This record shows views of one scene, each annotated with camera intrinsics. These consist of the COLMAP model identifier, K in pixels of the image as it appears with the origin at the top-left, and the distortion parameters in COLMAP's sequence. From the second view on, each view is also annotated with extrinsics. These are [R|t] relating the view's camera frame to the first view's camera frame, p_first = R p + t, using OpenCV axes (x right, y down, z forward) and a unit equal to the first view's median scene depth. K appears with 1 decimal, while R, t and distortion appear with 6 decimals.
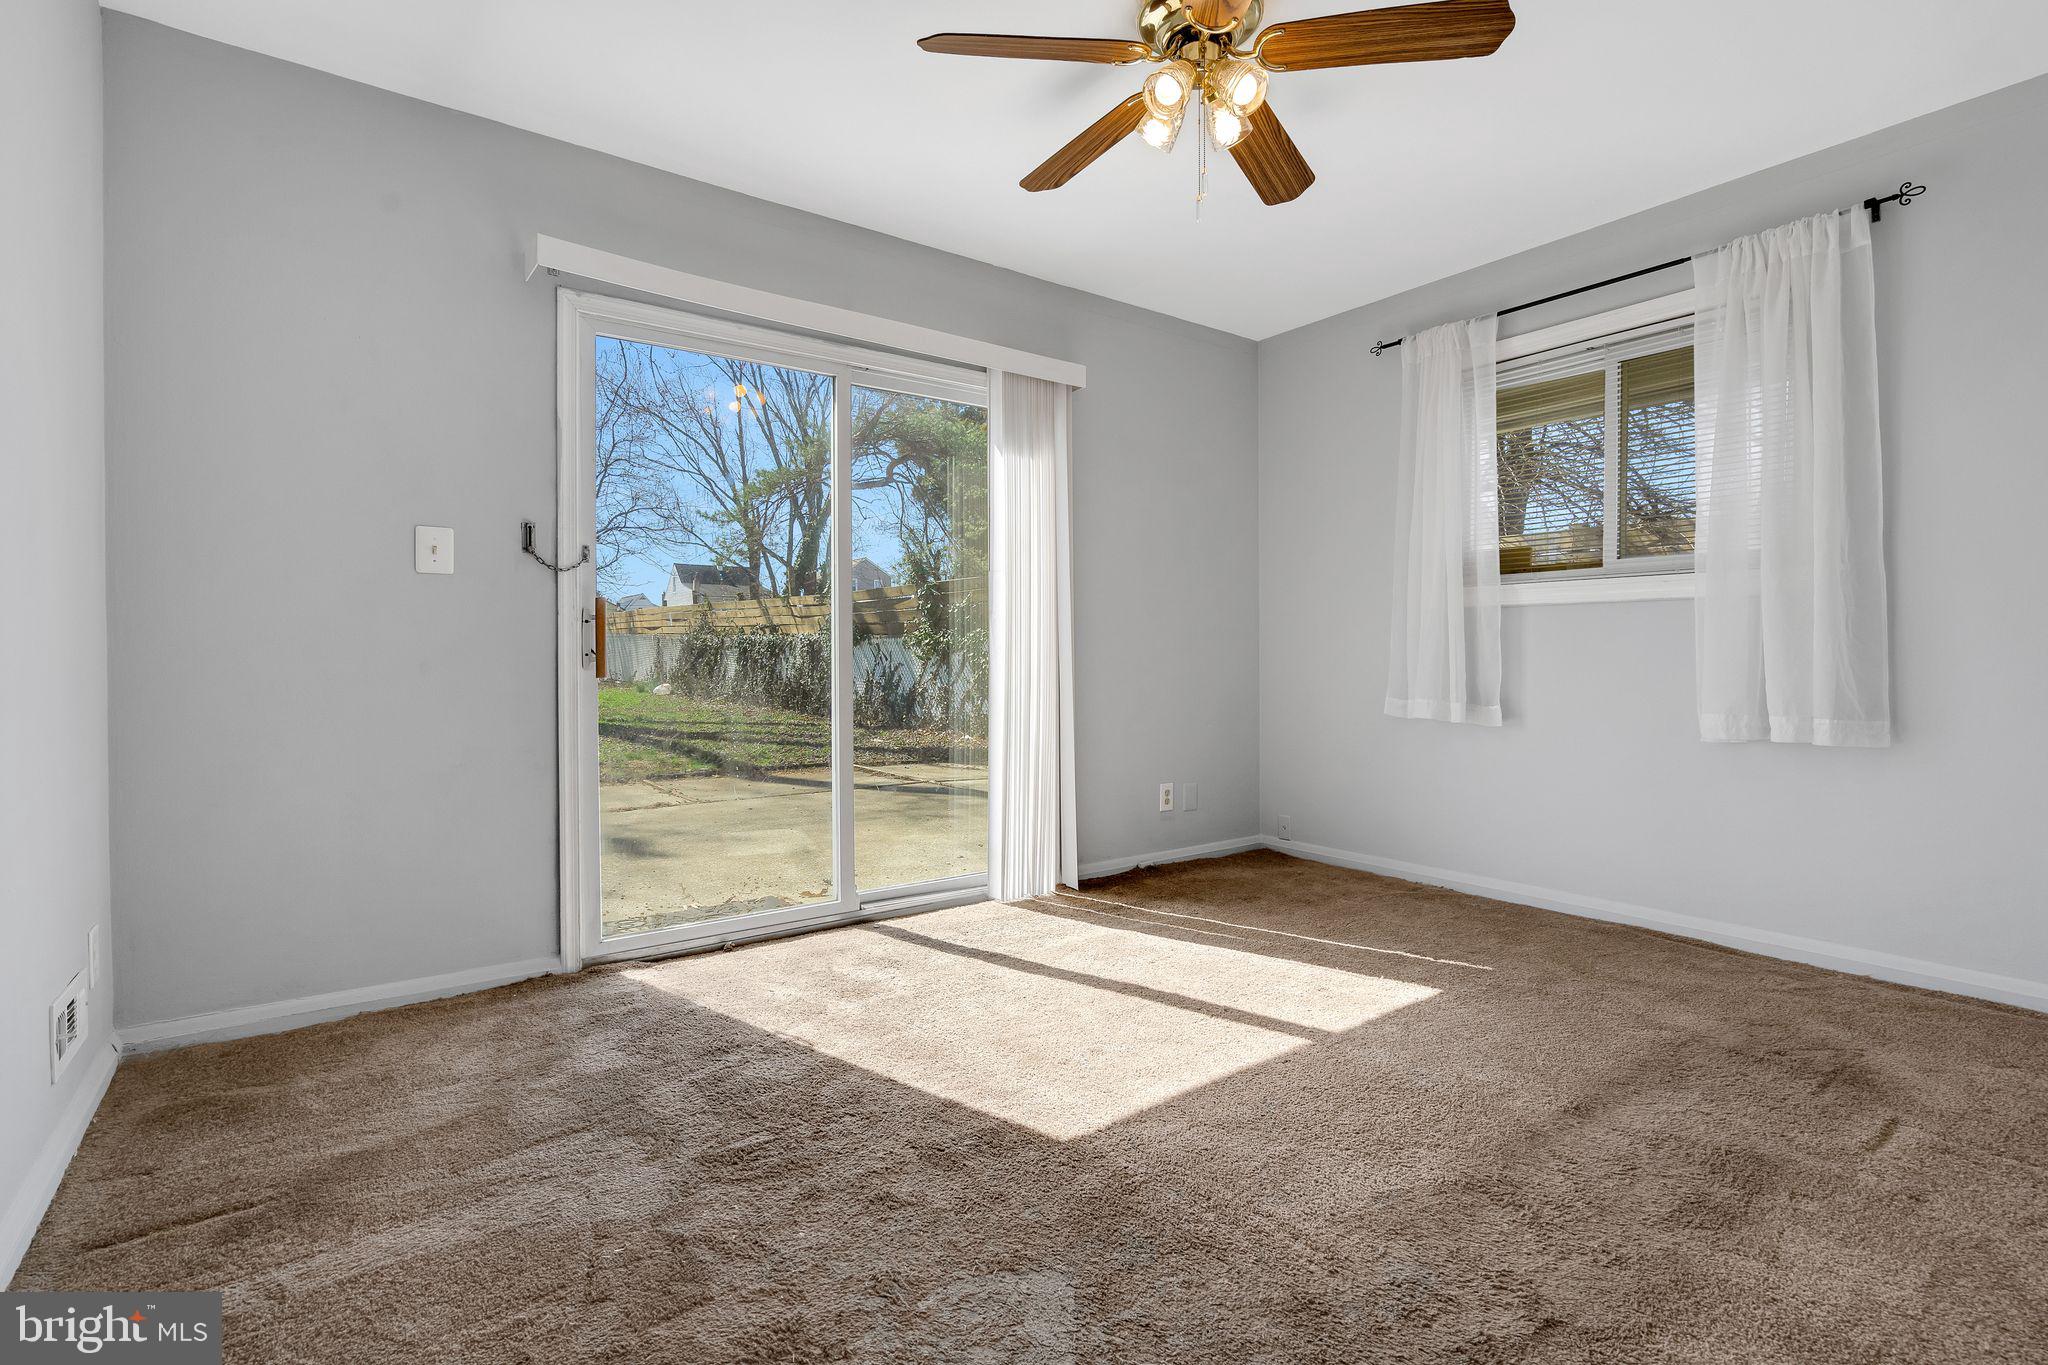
lens RADIAL K [[943.5, 0, 1024.0], [0, 943.5, 682.5], [0, 0, 1]] dist [-0.002375, -0.000178]
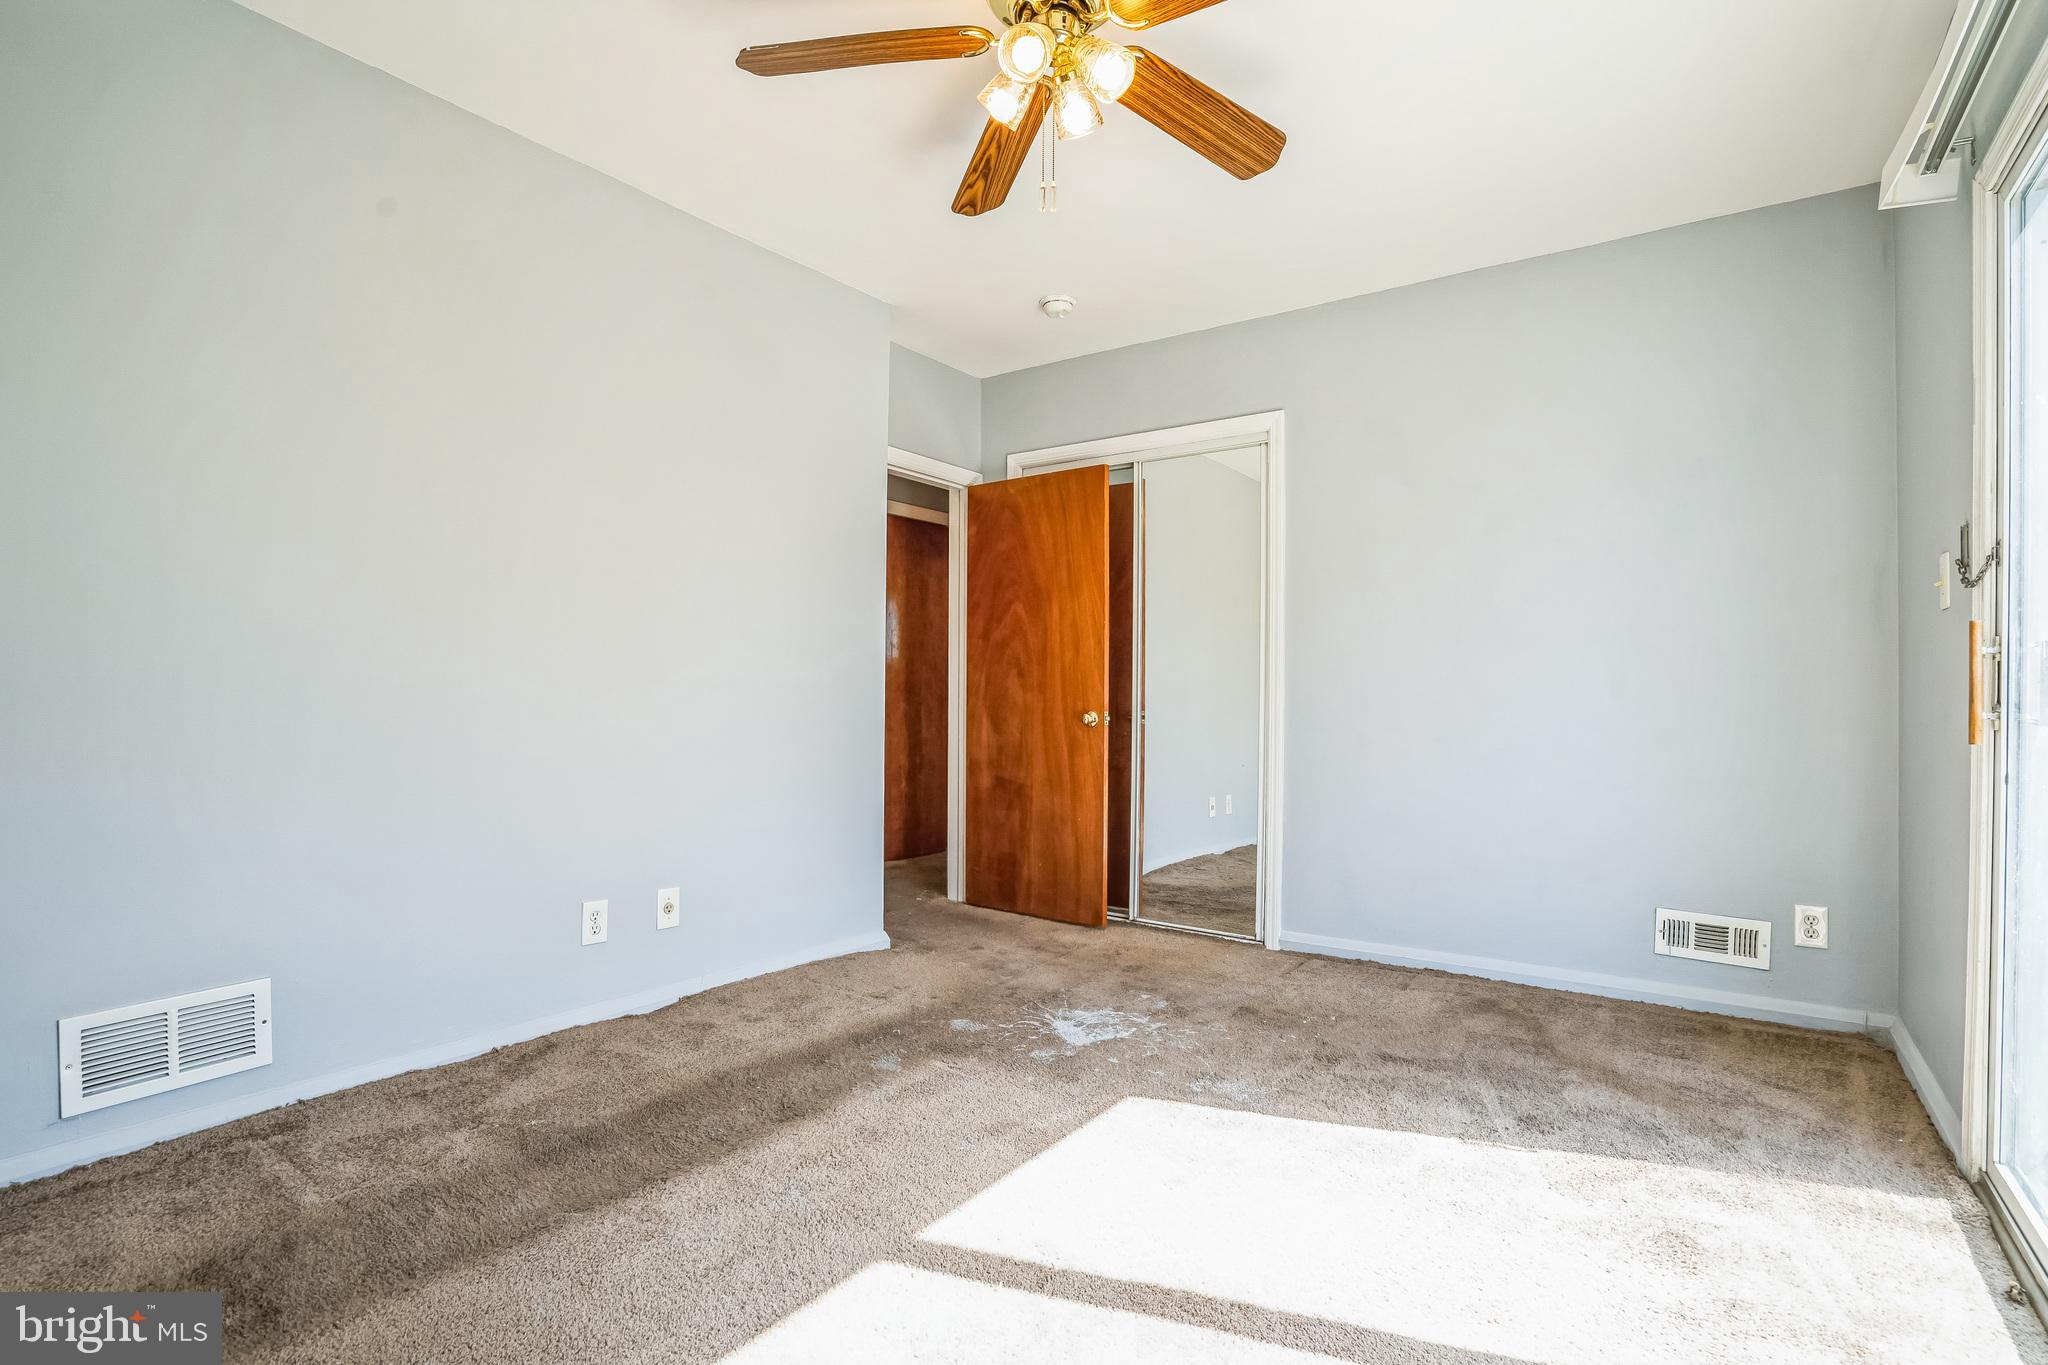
lens RADIAL K [[966.1, 0, 1015.0], [0, 966.1, 684.2], [0, 0, 1]] dist [-0.054168, 0.018960]
pose [[-0.952833, -0.011998, -0.303259, 0.476907], [-0.016229, 0.999803, 0.011437, -0.052660], [0.303062, 0.015820, -0.952840, 1.798297]]
